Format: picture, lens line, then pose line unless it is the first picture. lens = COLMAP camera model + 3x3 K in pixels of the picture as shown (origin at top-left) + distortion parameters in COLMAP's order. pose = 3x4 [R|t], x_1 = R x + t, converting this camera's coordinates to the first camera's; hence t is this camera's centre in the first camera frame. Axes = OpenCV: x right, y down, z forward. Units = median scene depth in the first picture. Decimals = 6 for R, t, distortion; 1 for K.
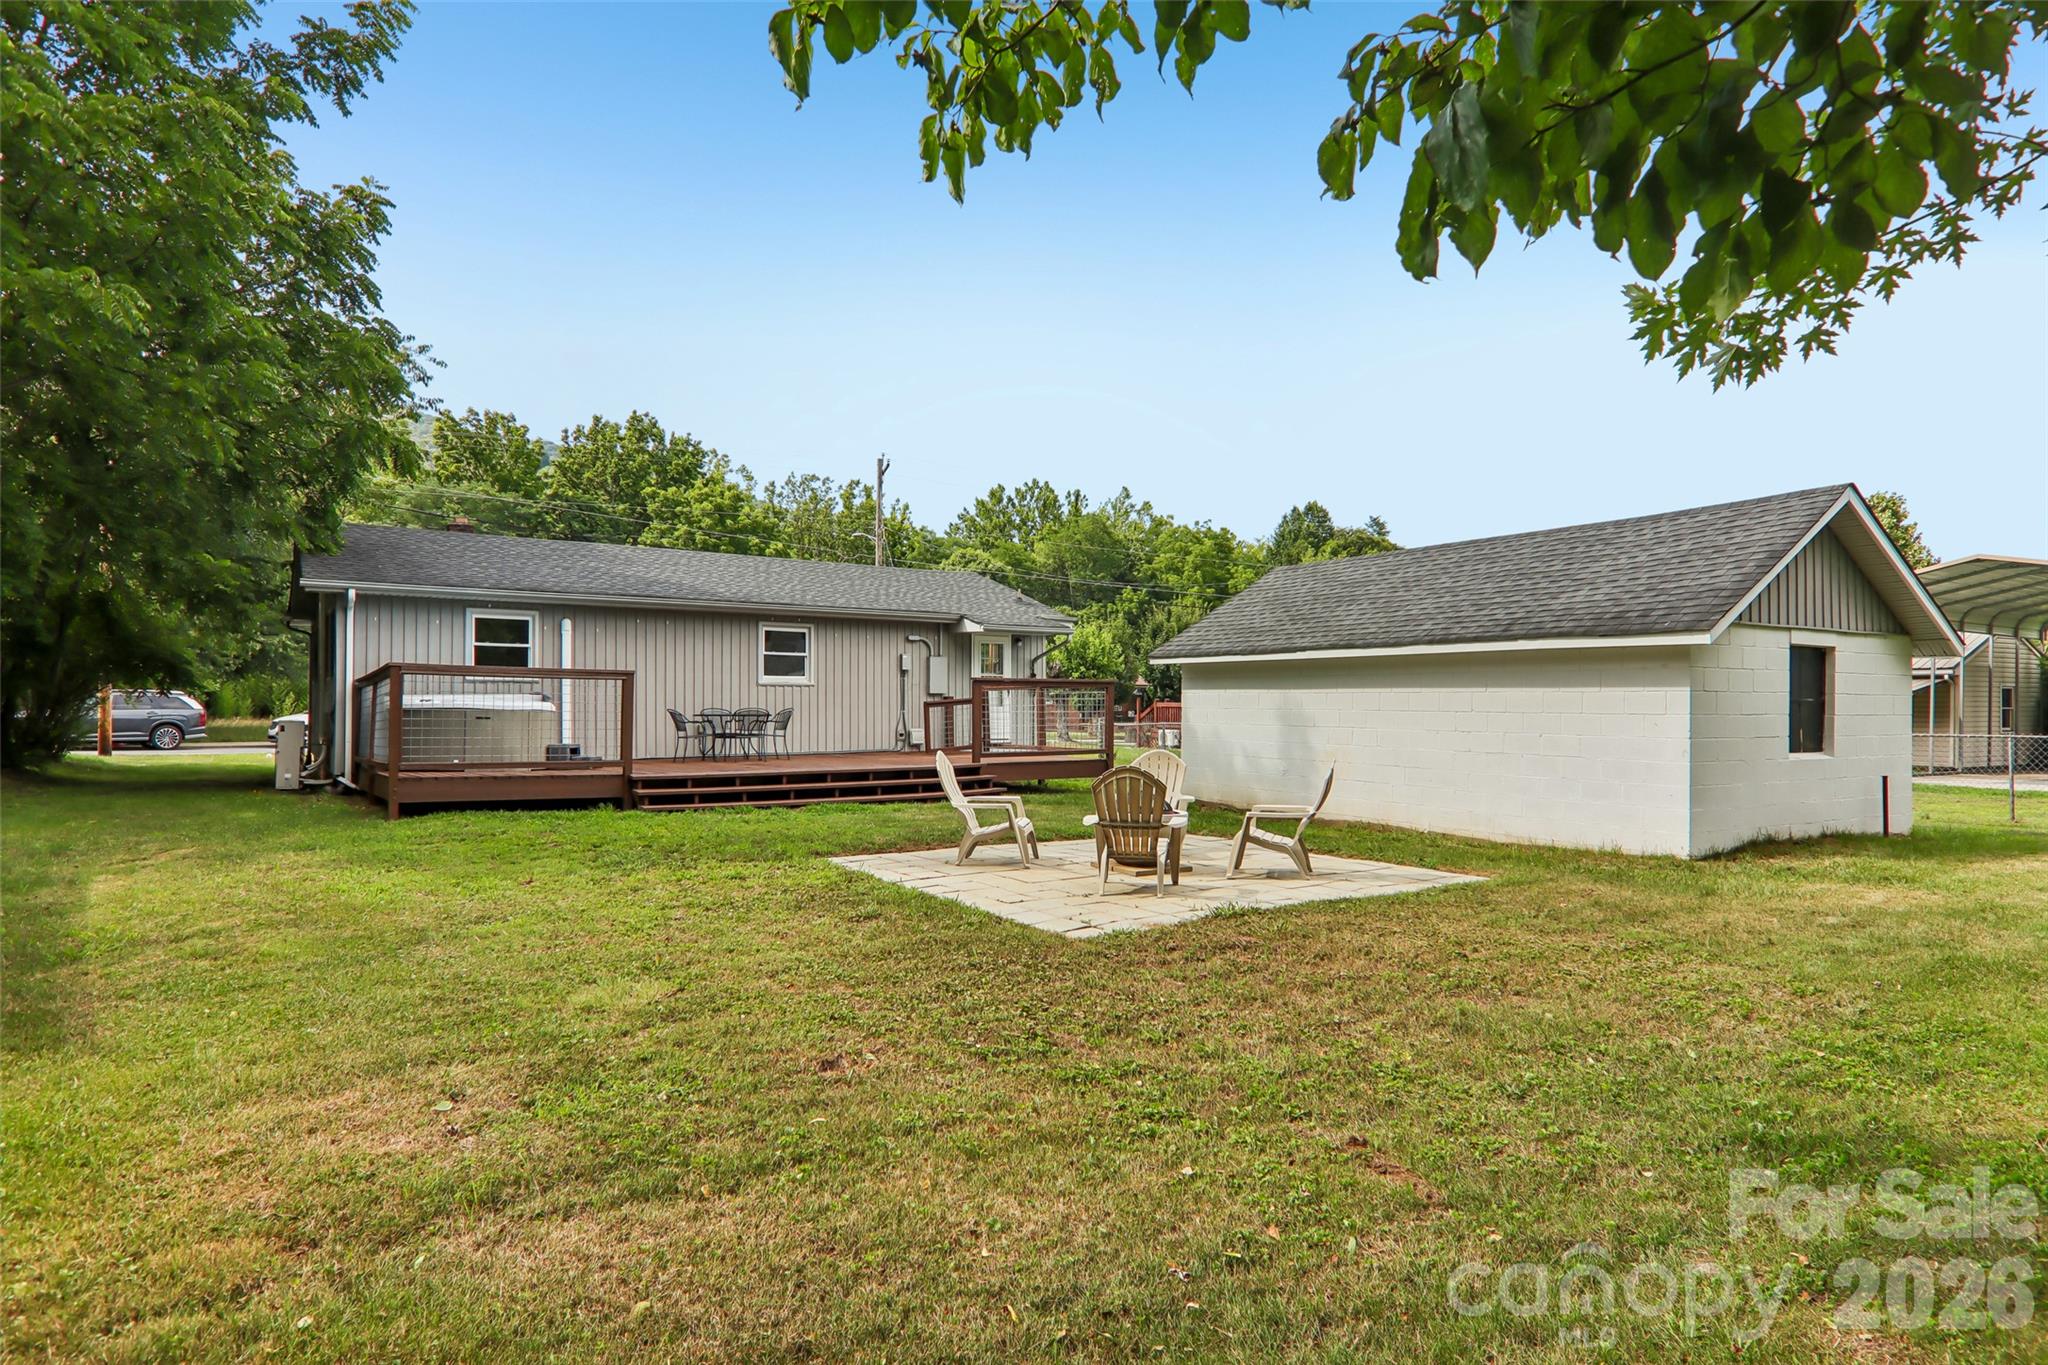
lens RADIAL K [[1127.9, 0, 1026.1], [0, 1127.9, 705.4], [0, 0, 1]] dist [-0.003402, -0.011009]
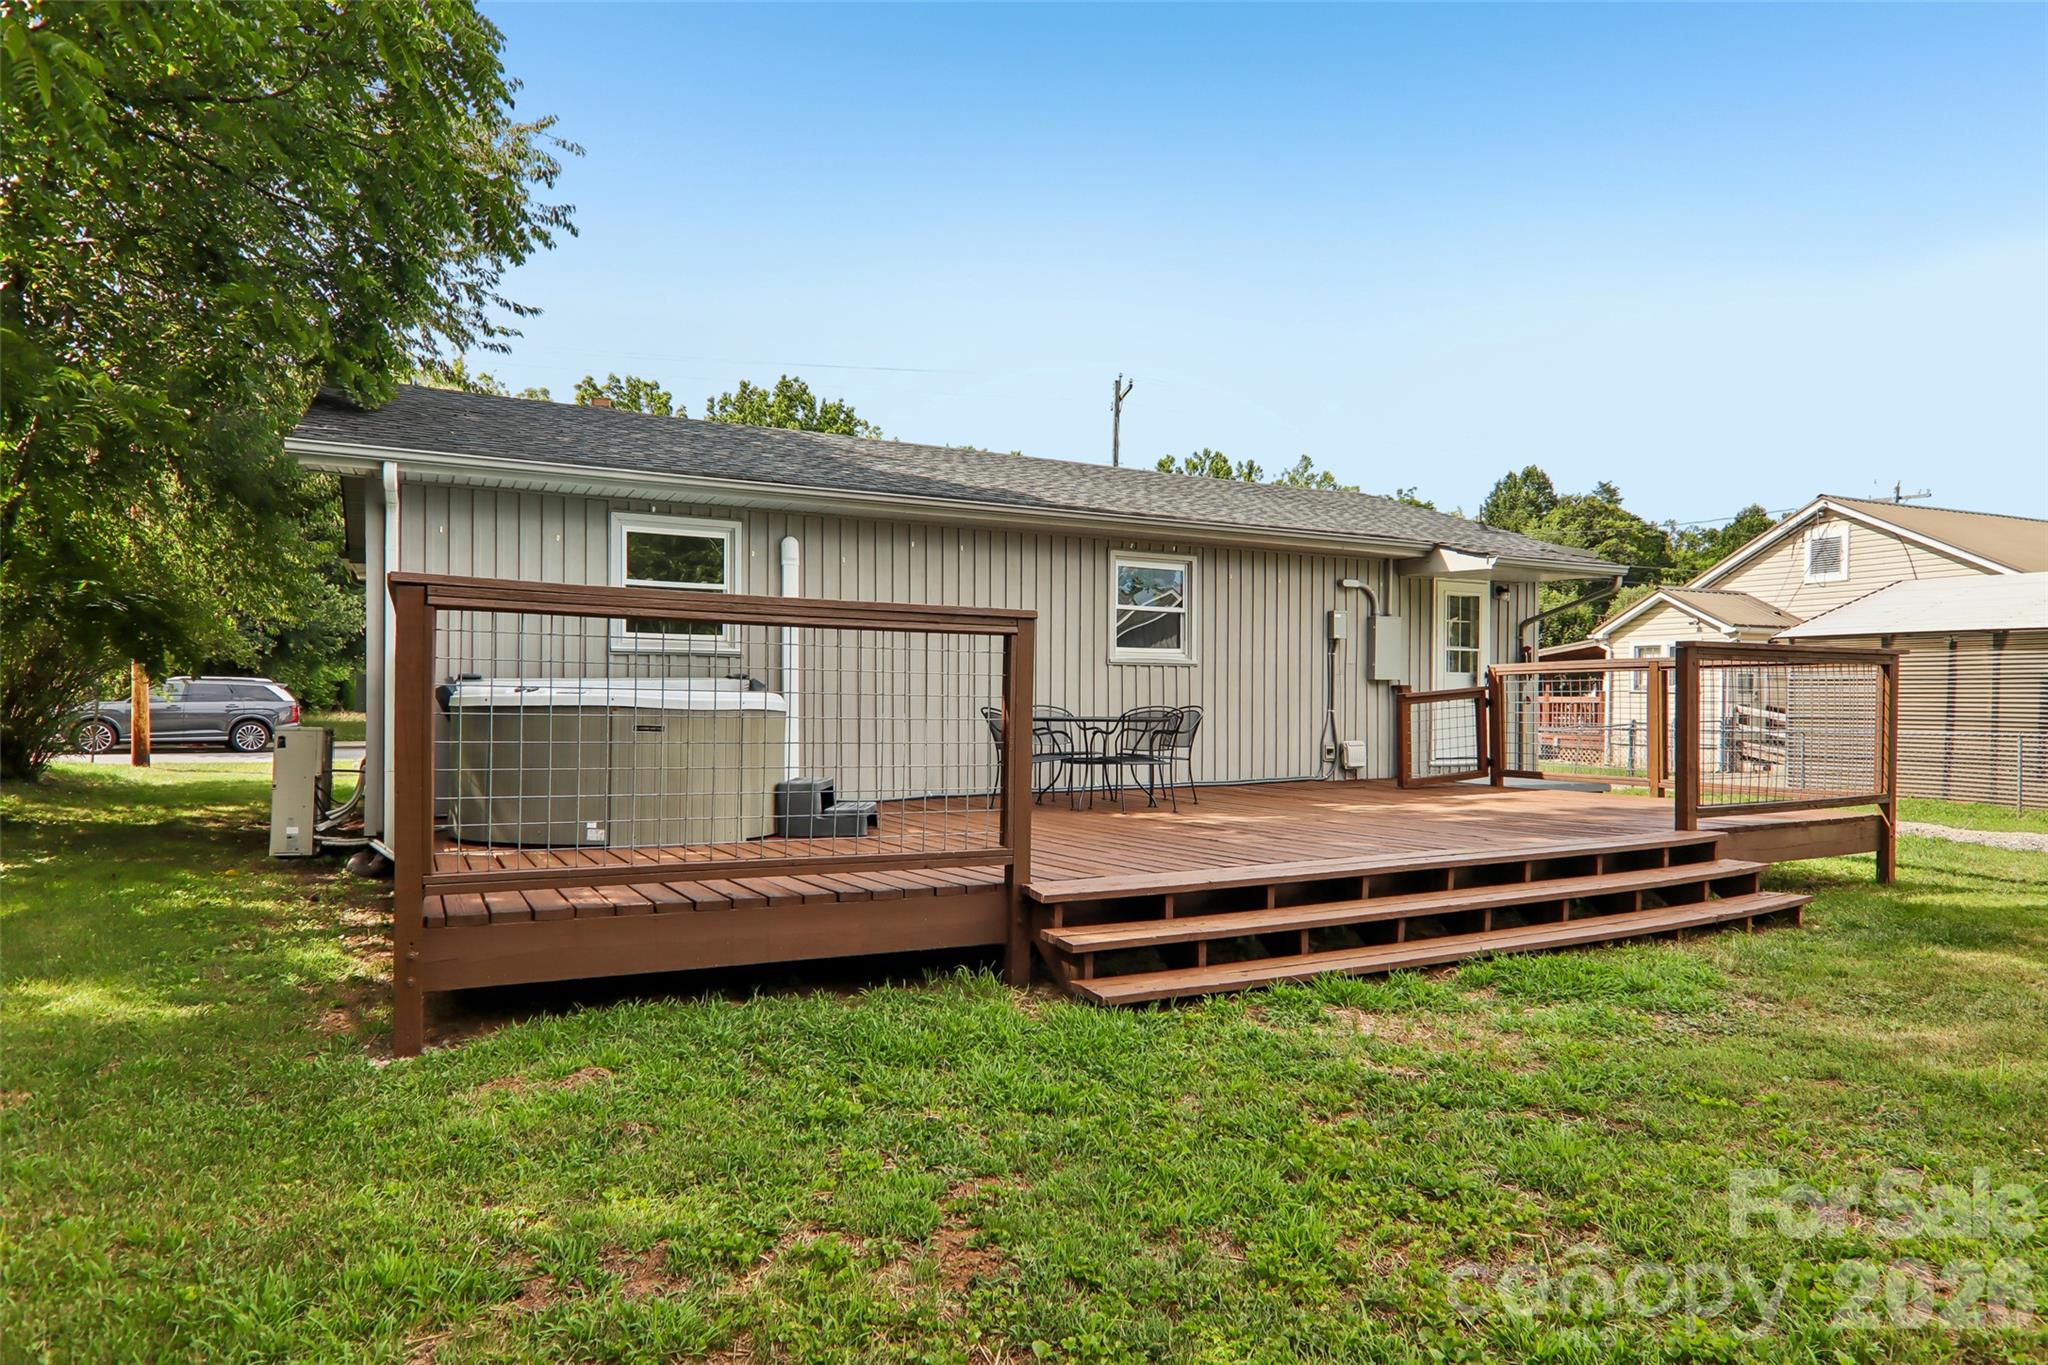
lens RADIAL K [[1163.6, 0, 1022.2], [0, 1163.6, 692.1], [0, 0, 1]] dist [-0.004017, -0.001109]
pose [[0.992994, 0.002085, -0.118150, -0.182242], [-0.002670, 0.999985, -0.004797, -0.001109], [0.118138, 0.005079, 0.992984, 0.364178]]
